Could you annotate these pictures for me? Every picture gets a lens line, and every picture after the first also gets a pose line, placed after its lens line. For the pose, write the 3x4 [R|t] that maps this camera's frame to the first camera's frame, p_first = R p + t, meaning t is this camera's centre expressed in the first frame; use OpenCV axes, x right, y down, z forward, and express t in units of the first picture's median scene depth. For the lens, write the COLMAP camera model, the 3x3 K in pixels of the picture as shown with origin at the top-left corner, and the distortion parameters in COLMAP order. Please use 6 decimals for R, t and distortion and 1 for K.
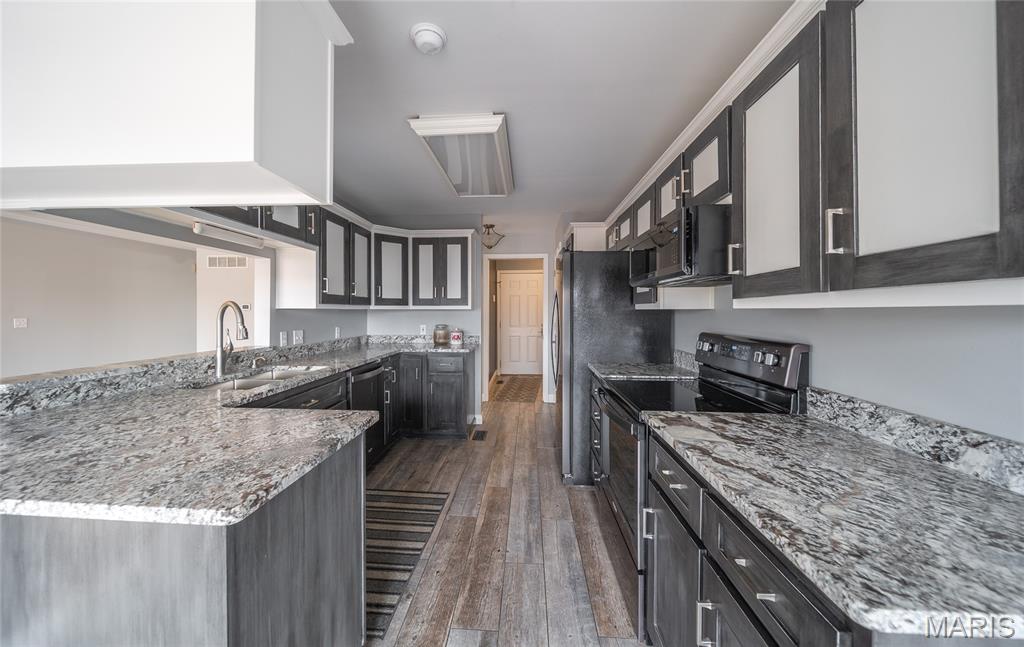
lens RADIAL K [[371.6, 0, 478.3], [0, 371.6, 308.8], [0, 0, 1]] dist [-0.002471, -0.000149]
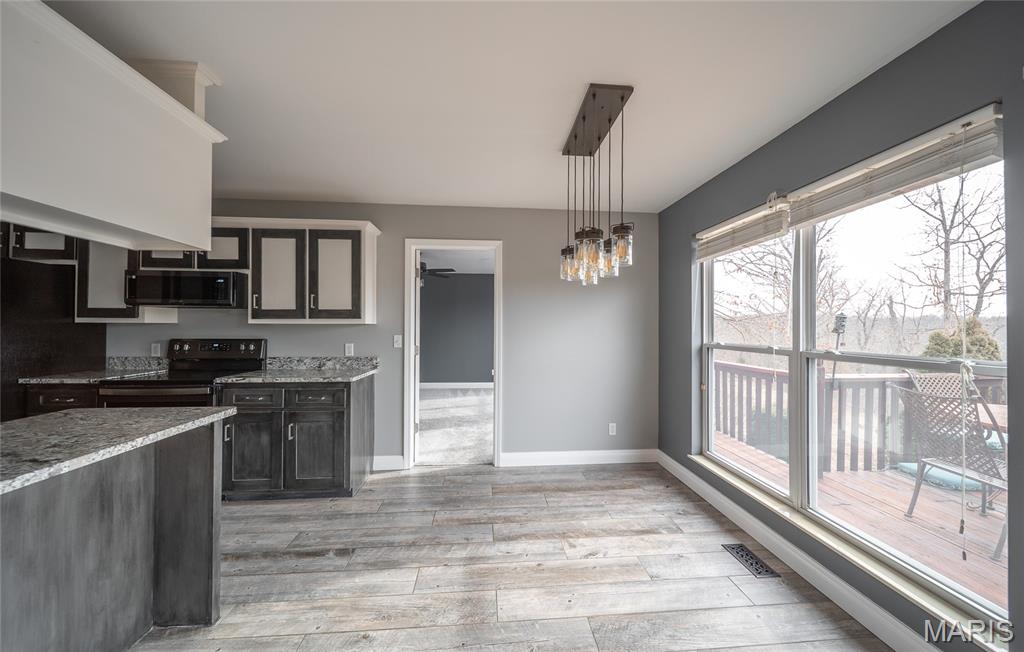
lens RADIAL K [[371.6, 0, 516.6], [0, 371.6, 322.1], [0, 0, 1]] dist [-0.002471, -0.000149]
pose [[-0.159346, 0.020150, 0.987017, -1.705059], [-0.013052, 0.999661, -0.022515, 0.021235], [-0.987137, -0.016470, -0.159029, -0.182830]]
